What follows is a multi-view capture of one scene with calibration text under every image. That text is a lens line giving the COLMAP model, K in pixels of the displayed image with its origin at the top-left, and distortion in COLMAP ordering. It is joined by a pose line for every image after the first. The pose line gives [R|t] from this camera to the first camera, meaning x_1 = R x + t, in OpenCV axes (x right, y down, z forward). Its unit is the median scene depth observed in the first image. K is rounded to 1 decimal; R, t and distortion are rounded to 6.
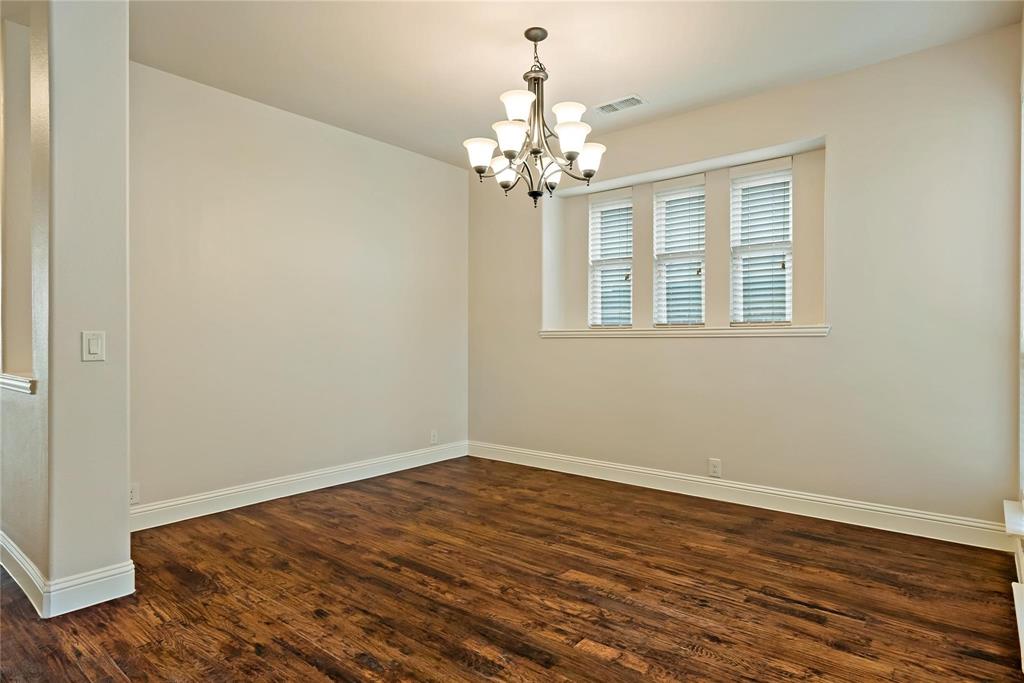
lens RADIAL K [[570.7, 0, 512.0], [0, 570.7, 341.5], [0, 0, 1]] dist [0.000684, 0.000159]
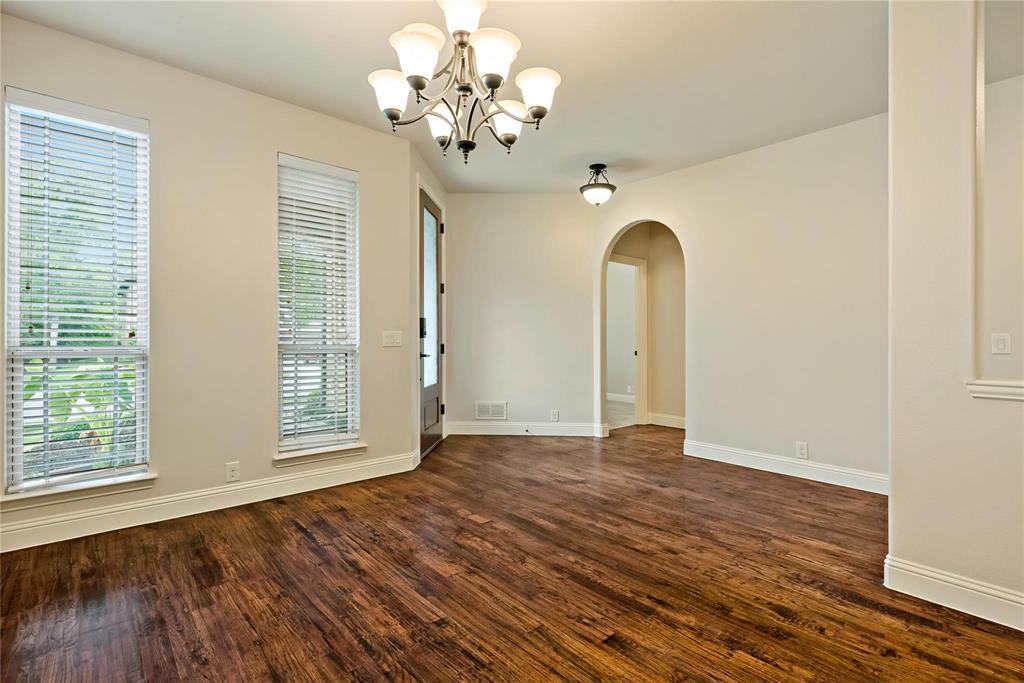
lens RADIAL K [[478.4, 0, 512.0], [0, 478.4, 341.5], [0, 0, 1]] dist [-0.000232, -0.000079]
pose [[-0.987300, -0.005751, 0.158765, -0.138155], [-0.003941, 0.999924, 0.011713, -0.002151], [-0.158820, 0.010939, -0.987247, 1.903689]]
